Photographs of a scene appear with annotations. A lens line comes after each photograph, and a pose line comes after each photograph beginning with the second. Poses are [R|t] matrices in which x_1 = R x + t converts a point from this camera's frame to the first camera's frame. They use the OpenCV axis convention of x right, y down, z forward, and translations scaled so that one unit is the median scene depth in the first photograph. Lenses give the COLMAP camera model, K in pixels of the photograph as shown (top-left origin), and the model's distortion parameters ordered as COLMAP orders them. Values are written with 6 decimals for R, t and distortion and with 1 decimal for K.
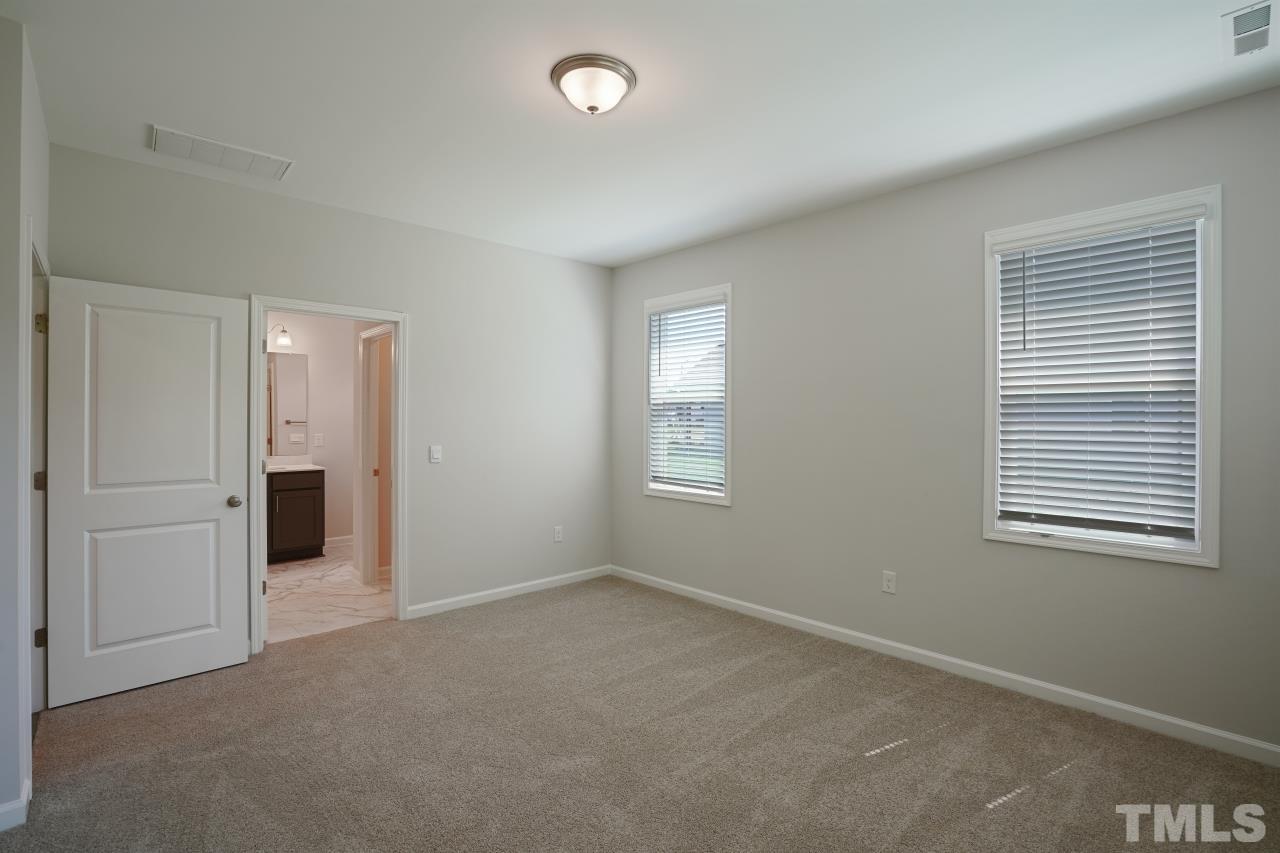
lens RADIAL K [[587.4, 0, 634.3], [0, 587.4, 421.9], [0, 0, 1]] dist [-0.061341, 0.024047]
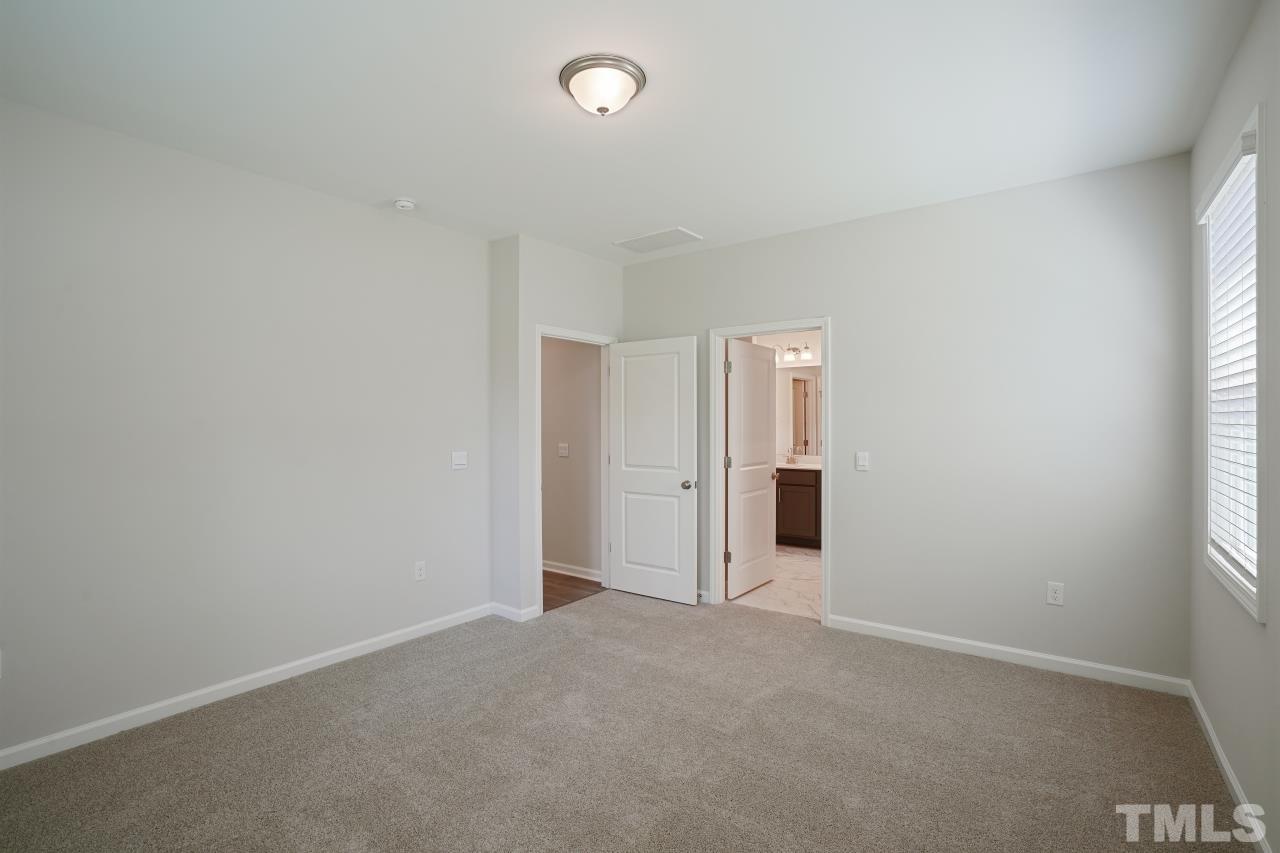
lens RADIAL K [[587.4, 0, 634.3], [0, 587.4, 421.9], [0, 0, 1]] dist [-0.061341, 0.024047]
pose [[0.175015, -0.007835, -0.984535, 0.505444], [0.002011, 0.999969, -0.007601, -0.000862], [0.984564, -0.000650, 0.175025, 0.482245]]
